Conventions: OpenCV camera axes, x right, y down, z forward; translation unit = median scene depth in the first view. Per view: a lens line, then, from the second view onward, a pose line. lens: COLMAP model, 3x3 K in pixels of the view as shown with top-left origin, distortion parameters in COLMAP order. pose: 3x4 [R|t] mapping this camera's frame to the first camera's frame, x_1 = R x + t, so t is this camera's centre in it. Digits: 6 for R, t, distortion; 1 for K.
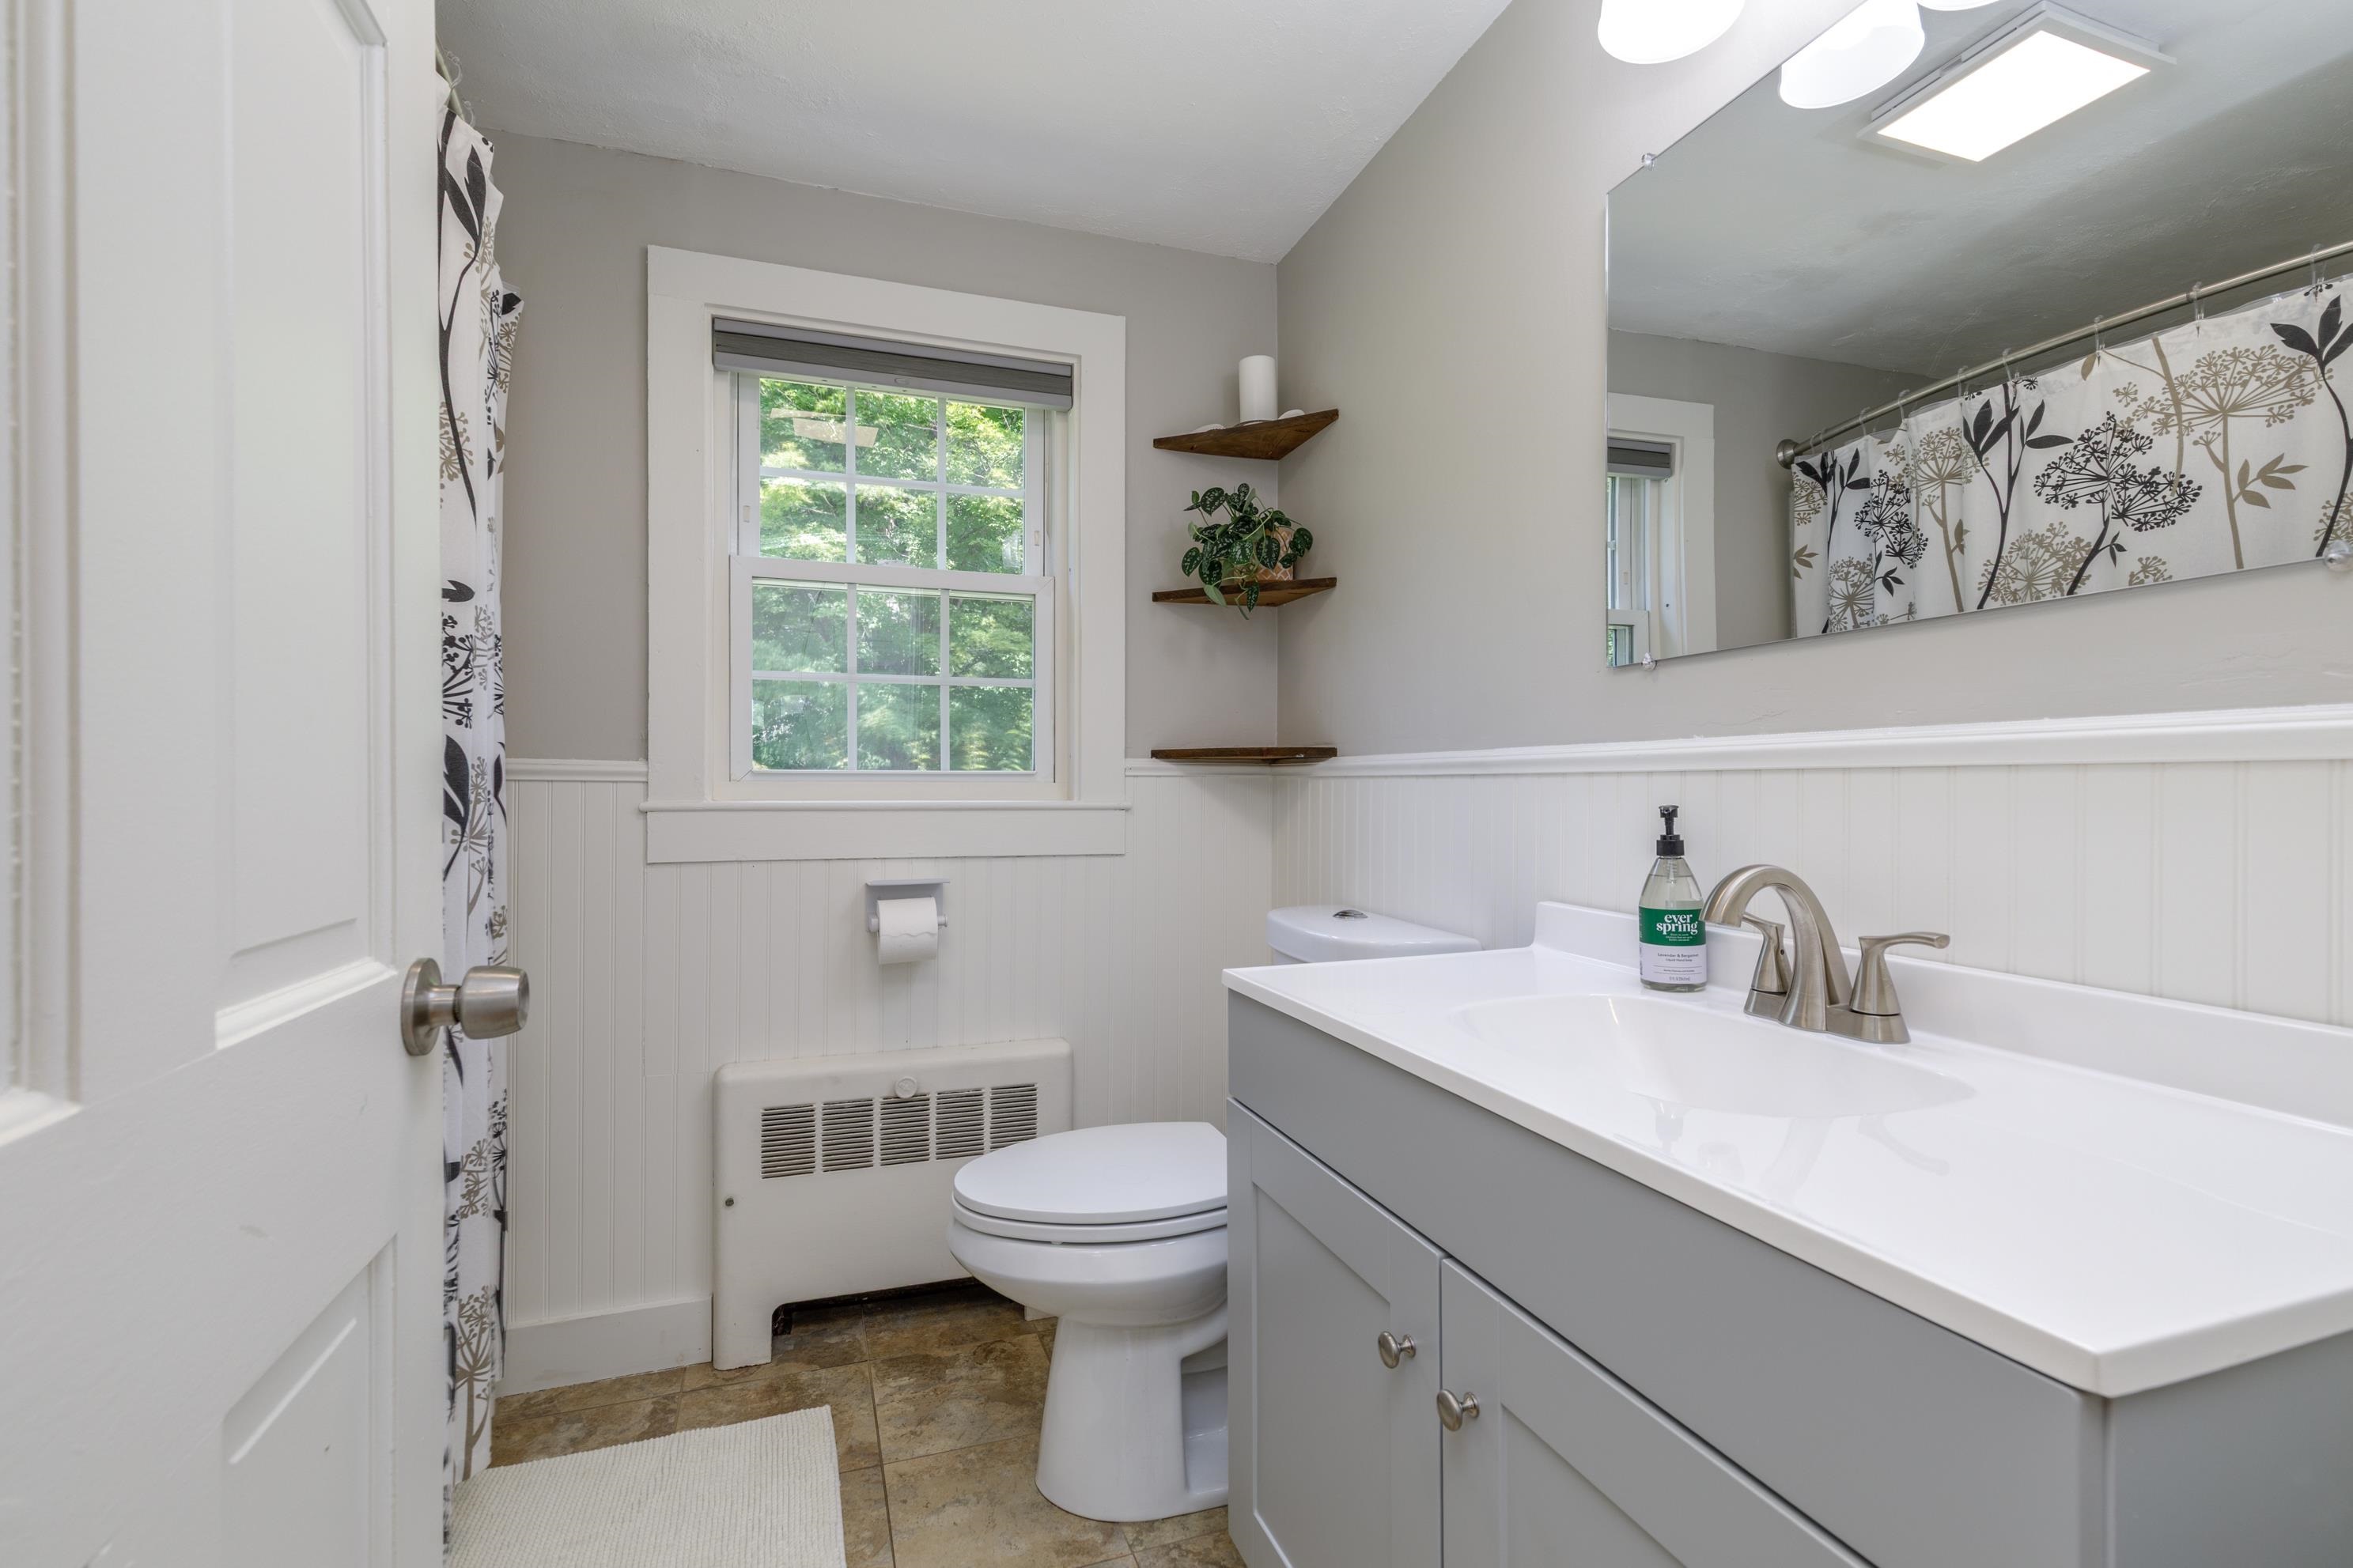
lens RADIAL K [[1091.2, 0, 1217.8], [0, 1091.2, 796.7], [0, 0, 1]] dist [0.005877, -0.001422]
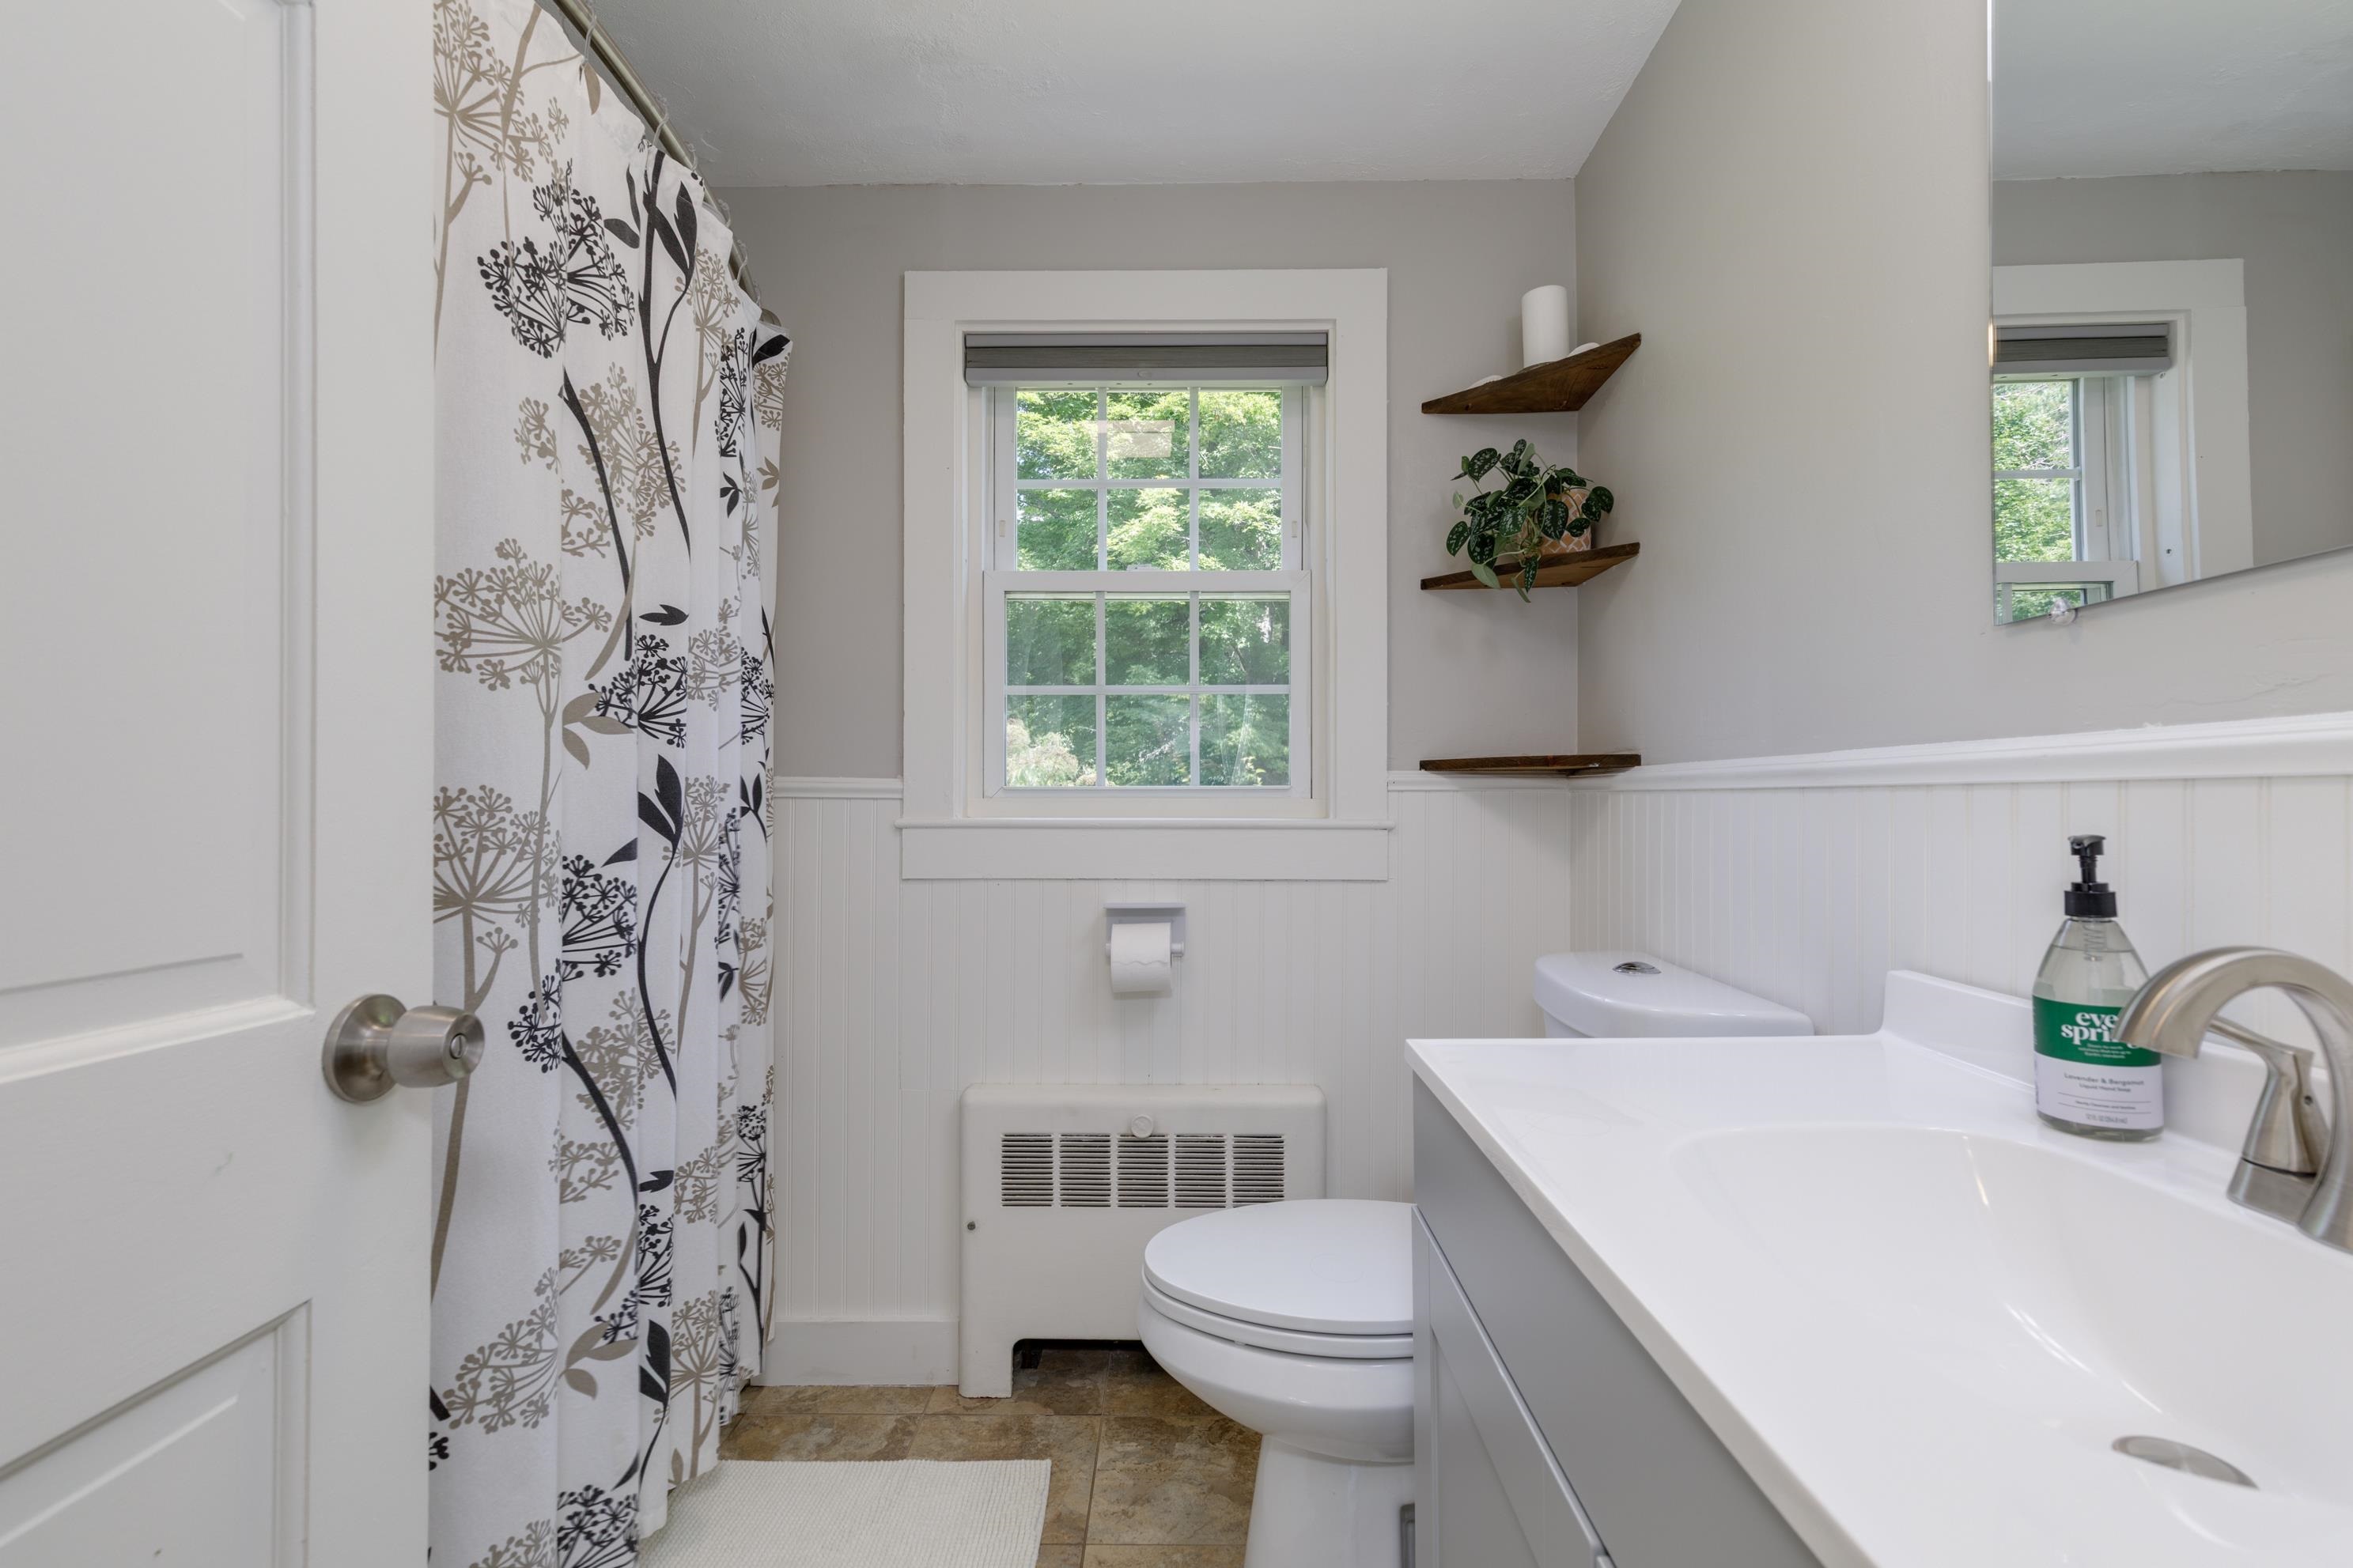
lens RADIAL K [[1091.2, 0, 1217.8], [0, 1091.2, 796.7], [0, 0, 1]] dist [0.005877, -0.001422]
pose [[0.938111, -0.002491, -0.346325, 0.103631], [-0.002133, 0.999914, -0.012970, -0.003109], [0.346328, 0.012906, 0.938025, 0.153028]]
